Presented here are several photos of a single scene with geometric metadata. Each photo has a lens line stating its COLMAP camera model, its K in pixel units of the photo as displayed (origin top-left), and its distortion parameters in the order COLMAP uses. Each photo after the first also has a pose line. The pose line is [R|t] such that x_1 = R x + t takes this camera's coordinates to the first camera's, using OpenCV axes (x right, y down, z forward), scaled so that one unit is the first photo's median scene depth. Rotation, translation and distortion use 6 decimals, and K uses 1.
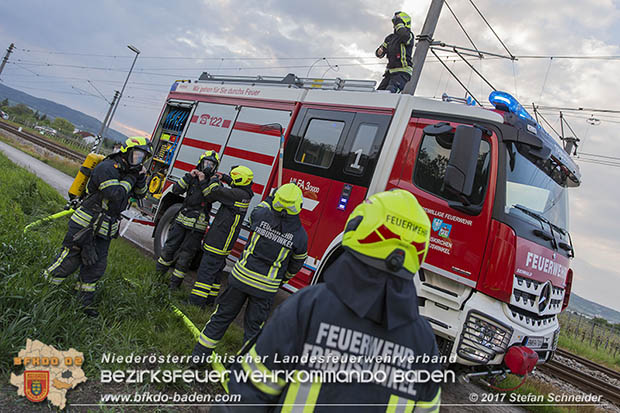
lens RADIAL K [[535.0, 0, 341.6], [0, 535.0, 211.7], [0, 0, 1]] dist [-0.093808, 0.131658]
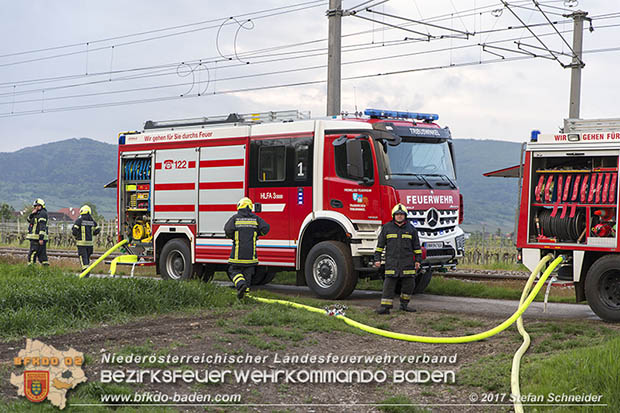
lens RADIAL K [[1271.2, 0, 310.0], [0, 1271.2, 206.5], [0, 0, 1]] dist [0.078204, 0.133080]
pose [[0.951488, -0.306932, -0.021516, 0.072188], [0.307150, 0.951630, 0.007626, -0.013123], [0.018134, -0.013865, 0.999739, -1.884748]]
